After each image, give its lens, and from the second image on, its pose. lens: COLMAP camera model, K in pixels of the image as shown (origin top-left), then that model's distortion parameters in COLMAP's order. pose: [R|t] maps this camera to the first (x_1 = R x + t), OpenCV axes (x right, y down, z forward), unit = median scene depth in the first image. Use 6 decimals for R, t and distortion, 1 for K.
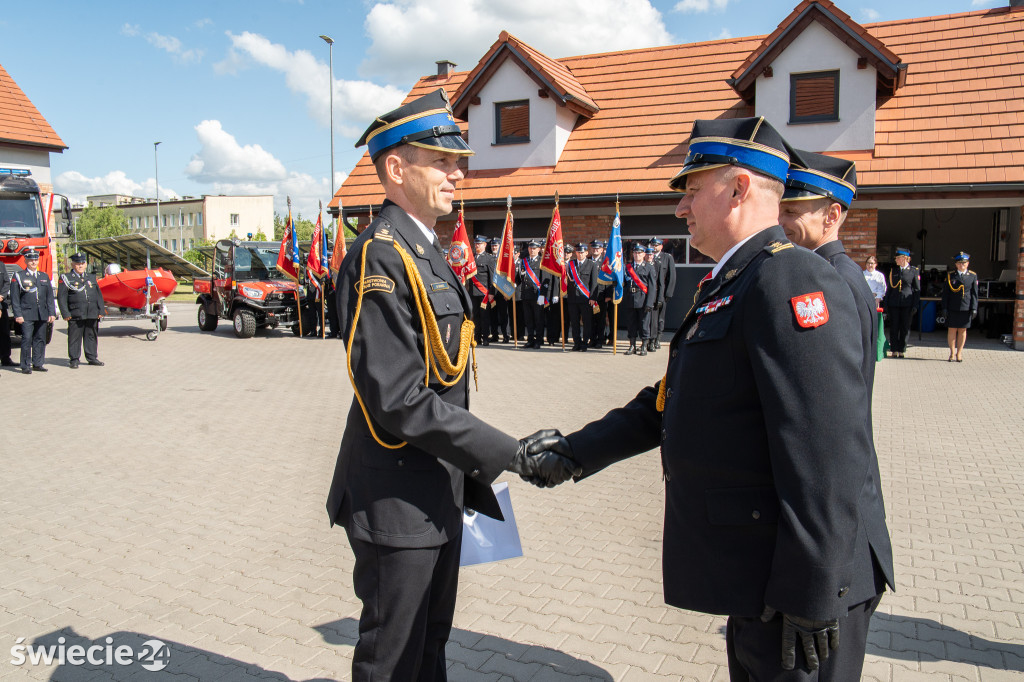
lens RADIAL K [[722.6, 0, 555.0], [0, 722.6, 354.2], [0, 0, 1]] dist [-0.101533, 0.061396]
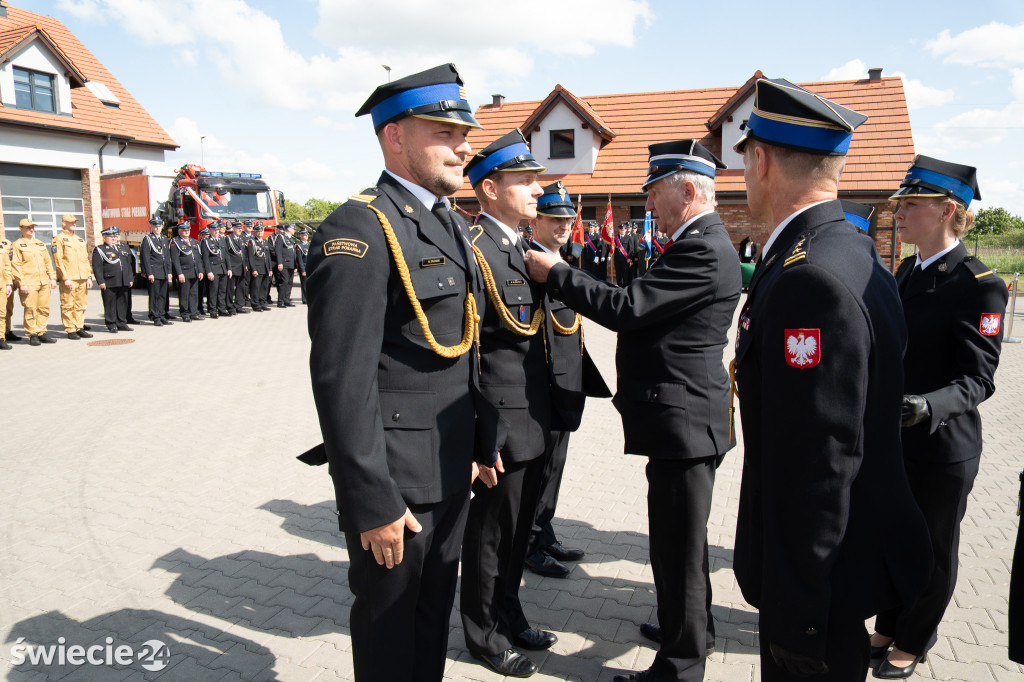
lens RADIAL K [[750.0, 0, 512.1], [0, 750.0, 339.8], [0, 0, 1]] dist [-0.111918, 0.079281]
pose [[0.993525, -0.017754, 0.112216, -0.348042], [0.016545, 0.999795, 0.011703, 0.071061], [-0.112400, -0.009771, 0.993615, -0.557859]]
